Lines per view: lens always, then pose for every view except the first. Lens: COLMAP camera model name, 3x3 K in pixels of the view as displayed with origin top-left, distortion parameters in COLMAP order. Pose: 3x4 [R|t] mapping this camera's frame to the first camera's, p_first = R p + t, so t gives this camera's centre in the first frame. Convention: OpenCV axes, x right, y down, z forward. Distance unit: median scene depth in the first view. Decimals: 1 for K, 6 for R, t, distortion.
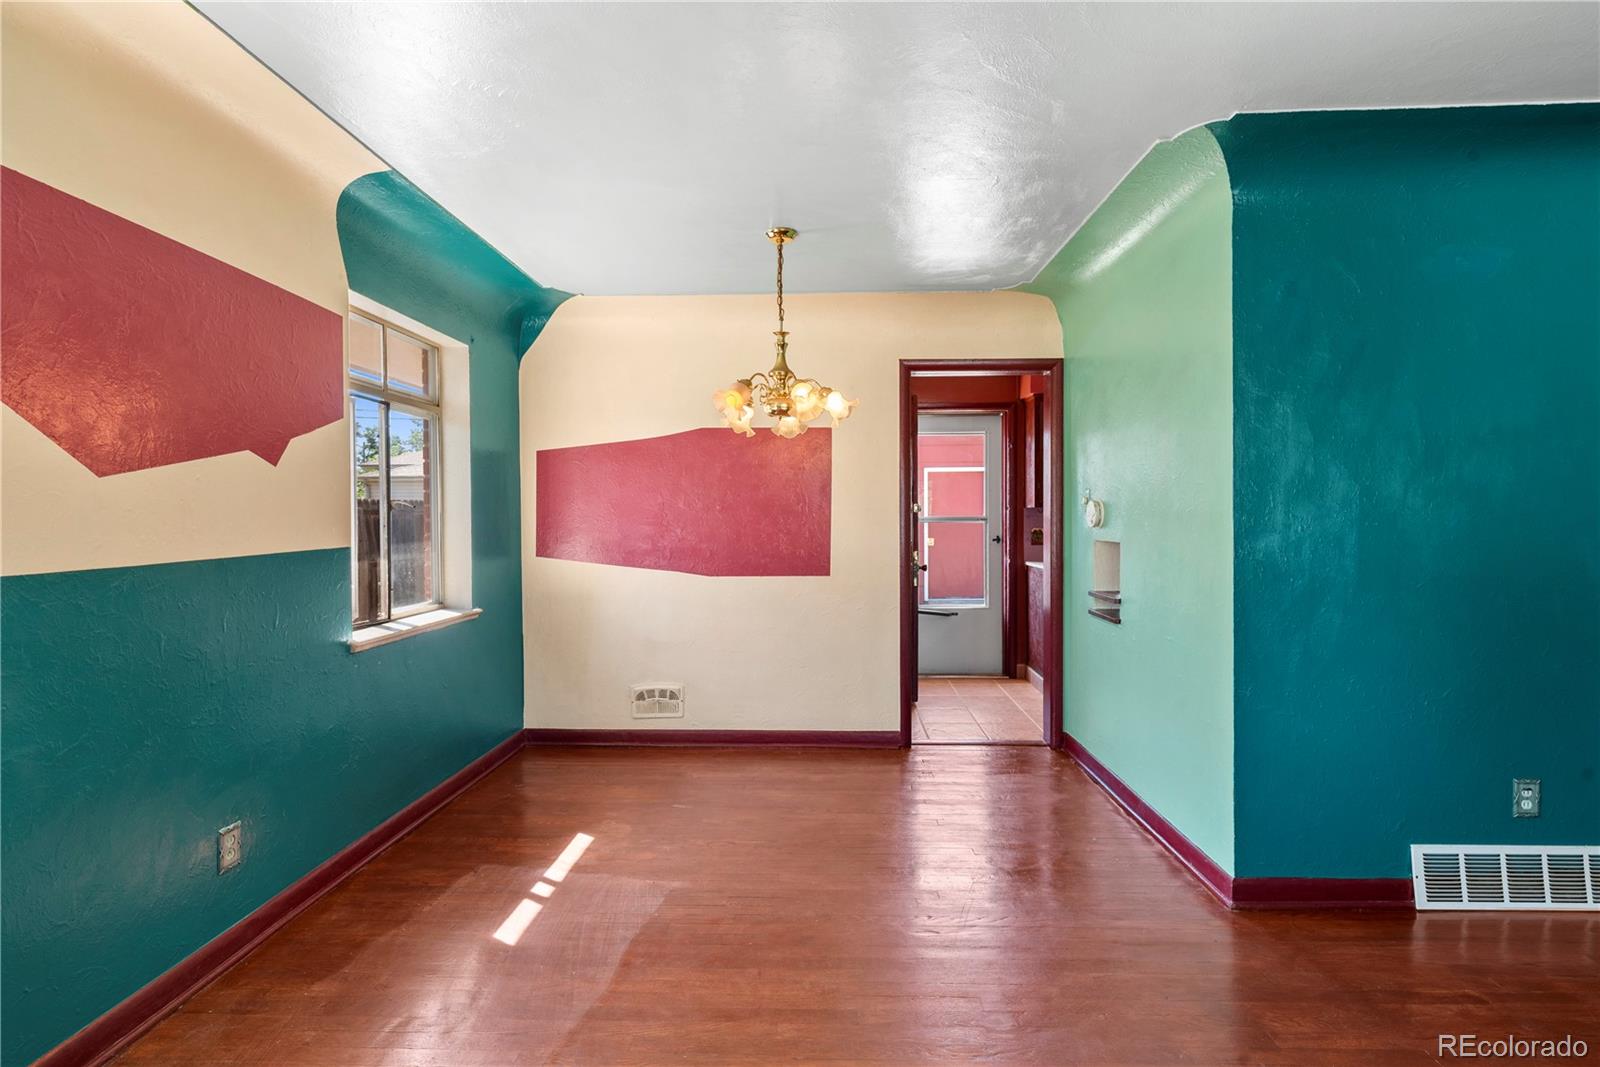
lens RADIAL K [[775.8, 0, 801.1], [0, 775.8, 516.4], [0, 0, 1]] dist [0.000766, 0.000394]
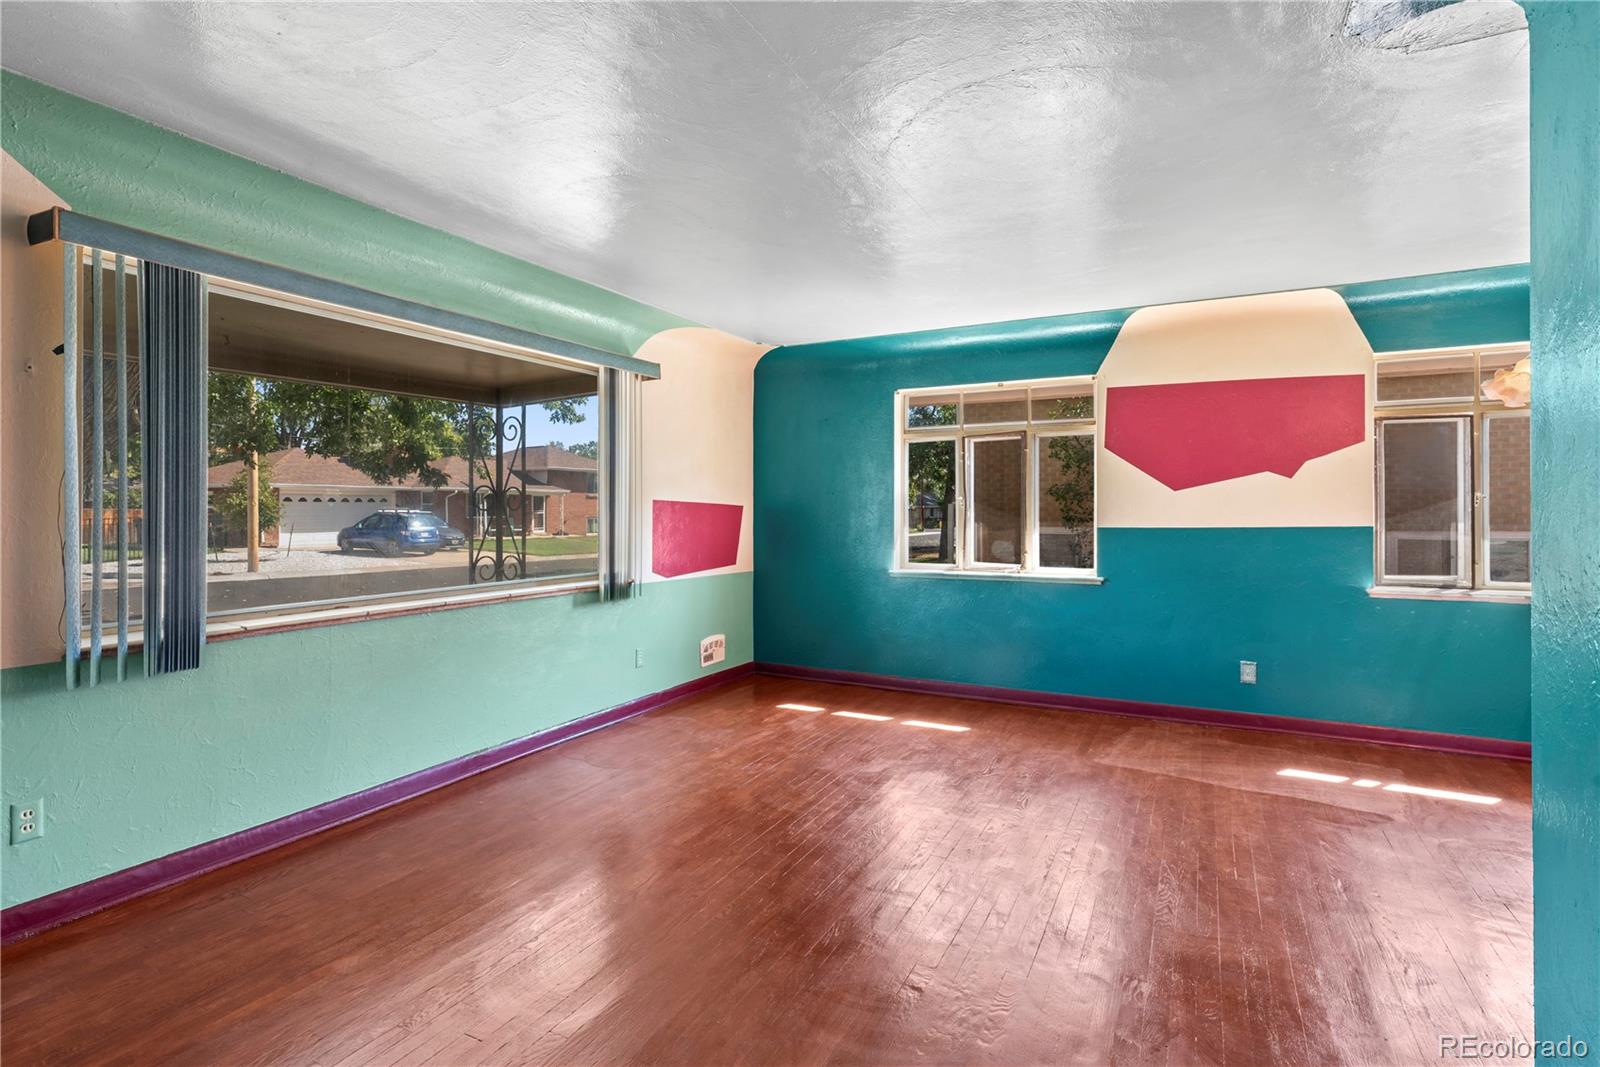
lens RADIAL K [[775.8, 0, 801.1], [0, 775.8, 516.4], [0, 0, 1]] dist [0.000766, 0.000394]
pose [[-0.445720, 0.010180, -0.895115, 1.441964], [0.002185, 0.999945, 0.010284, 0.002909], [0.895170, 0.002628, -0.445717, 0.792304]]
